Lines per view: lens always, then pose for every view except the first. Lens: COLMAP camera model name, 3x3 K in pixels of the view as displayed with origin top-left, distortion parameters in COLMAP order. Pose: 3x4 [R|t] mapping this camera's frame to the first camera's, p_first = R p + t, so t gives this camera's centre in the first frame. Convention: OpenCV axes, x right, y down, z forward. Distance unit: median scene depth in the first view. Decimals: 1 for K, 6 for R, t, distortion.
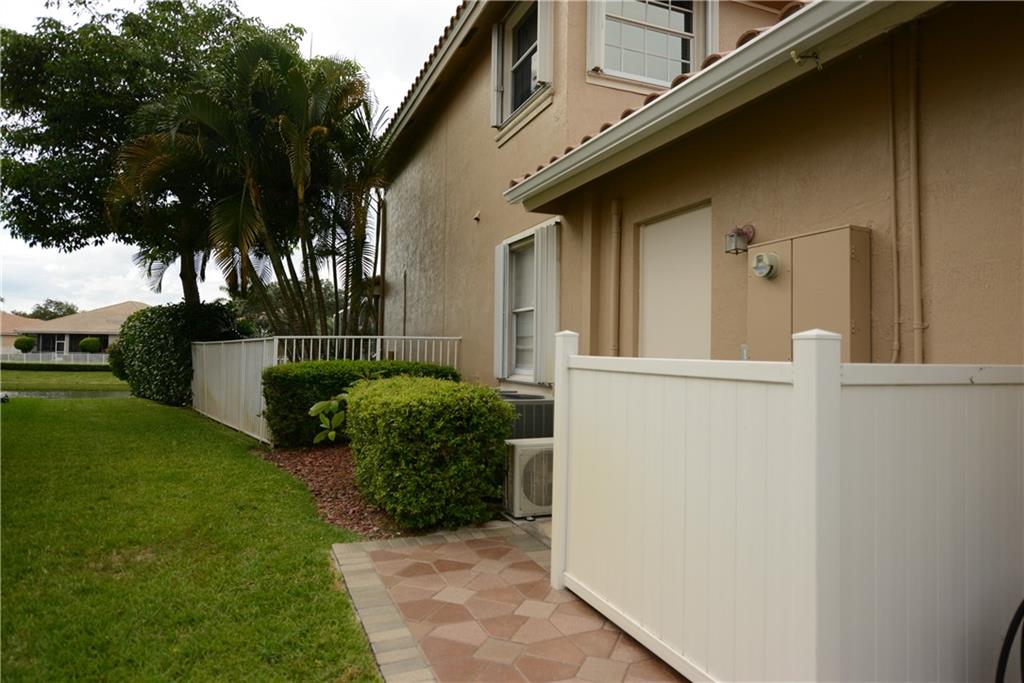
lens RADIAL K [[642.1, 0, 512.0], [0, 642.1, 341.5], [0, 0, 1]] dist [0.000604, -0.000058]
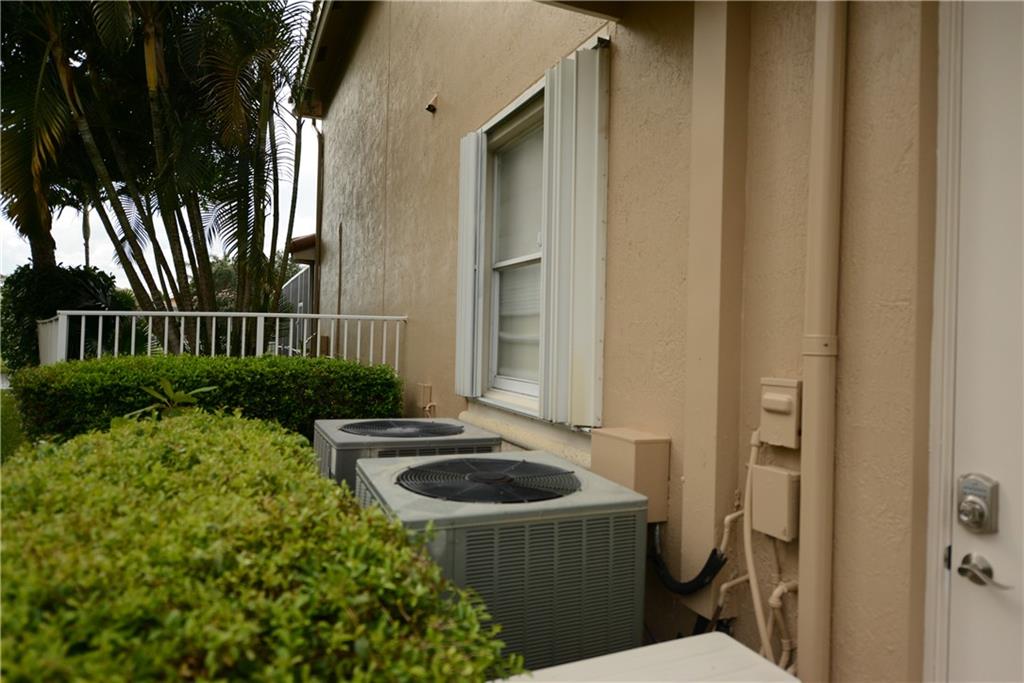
lens RADIAL K [[642.1, 0, 512.0], [0, 642.1, 341.5], [0, 0, 1]] dist [0.000604, -0.000058]
pose [[0.999405, 0.009898, 0.033052, -0.000227], [-0.010806, 0.999566, 0.027399, -0.000812], [-0.032766, -0.027740, 0.999078, 0.369099]]
